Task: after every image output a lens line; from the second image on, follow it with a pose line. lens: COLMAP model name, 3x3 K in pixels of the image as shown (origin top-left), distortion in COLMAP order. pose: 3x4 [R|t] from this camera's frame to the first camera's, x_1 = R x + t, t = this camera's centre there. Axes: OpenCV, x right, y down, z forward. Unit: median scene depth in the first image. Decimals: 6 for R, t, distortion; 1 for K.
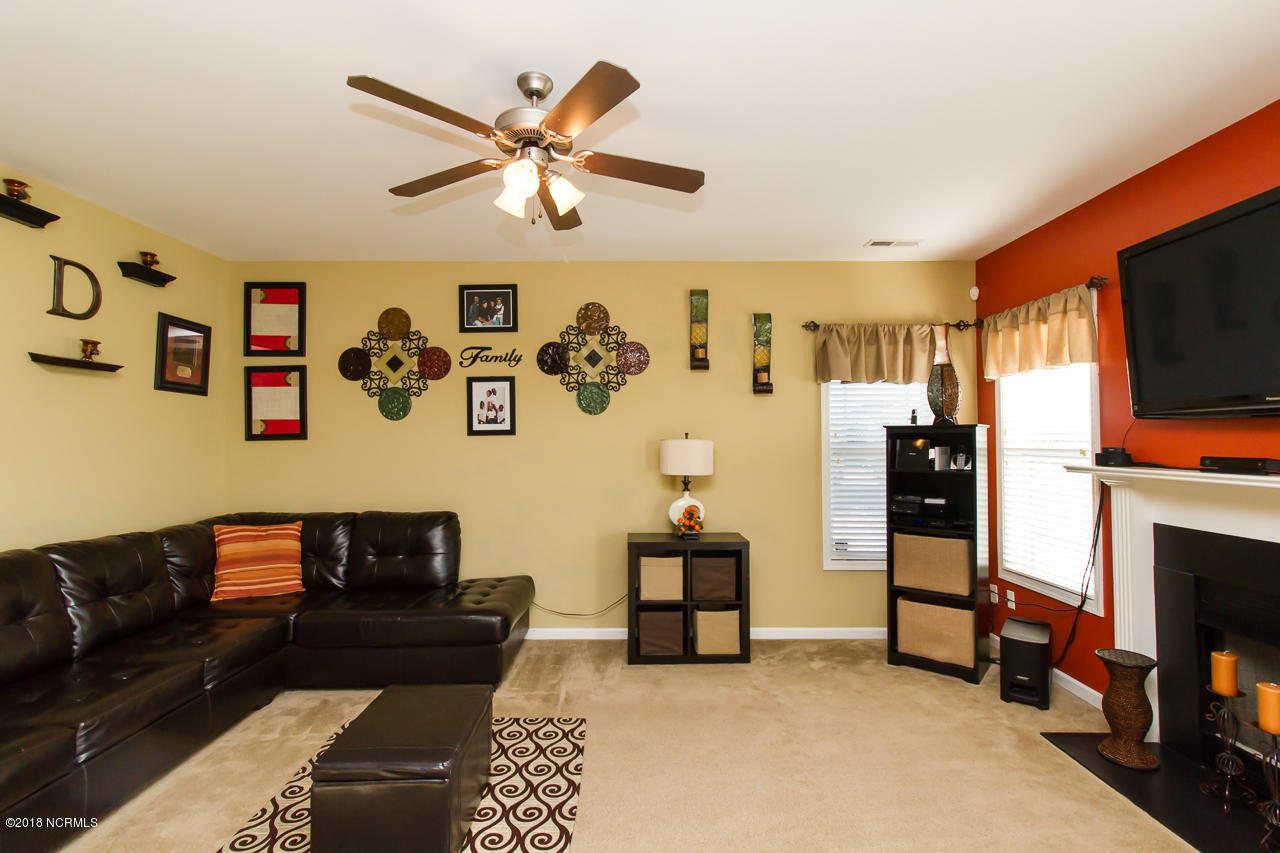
lens RADIAL K [[598.5, 0, 640.7], [0, 598.5, 423.5], [0, 0, 1]] dist [0.001014, -0.000398]
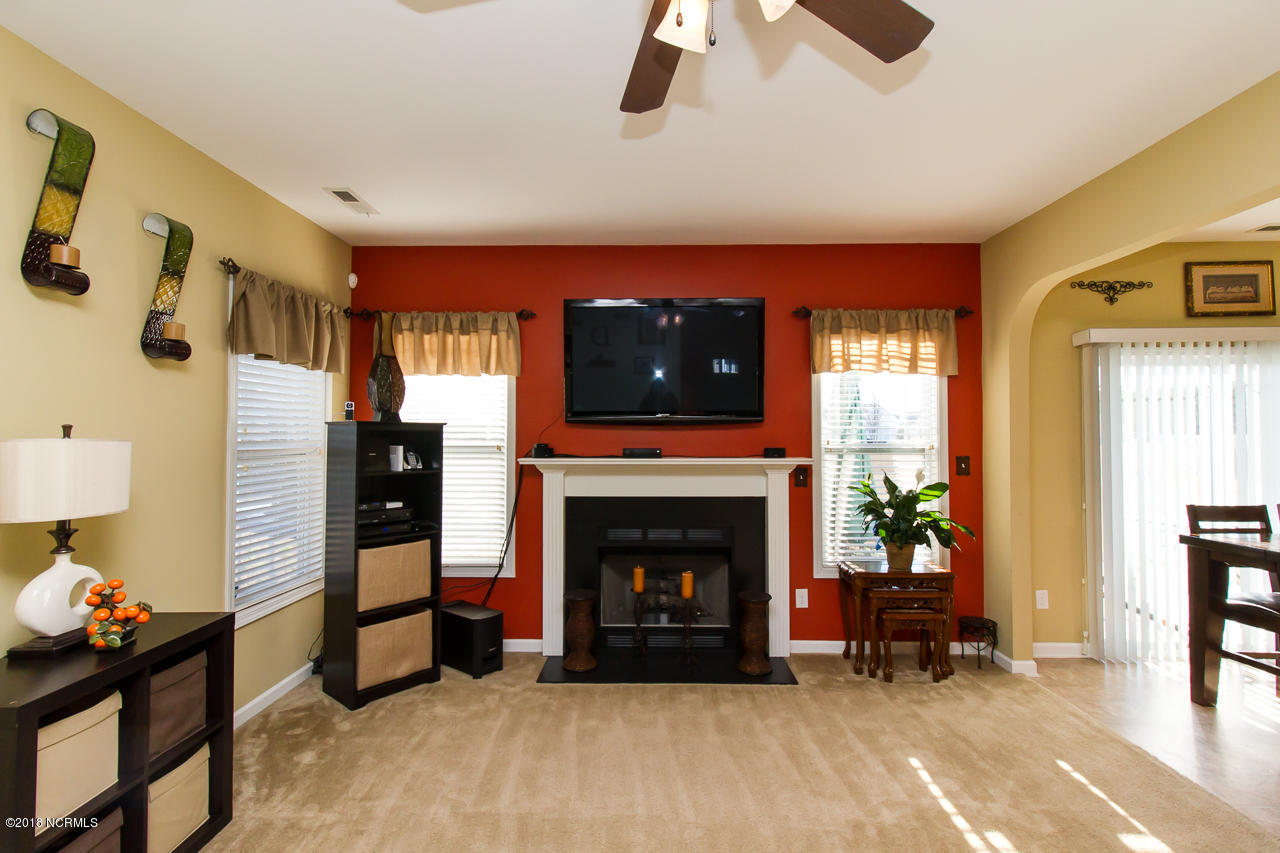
lens RADIAL K [[598.5, 0, 640.7], [0, 598.5, 423.5], [0, 0, 1]] dist [0.001014, -0.000398]
pose [[0.004271, 0.020298, 0.999785, -0.375004], [-0.027370, 0.999422, -0.020174, 0.011652], [-0.999616, -0.027278, 0.004824, 0.552073]]
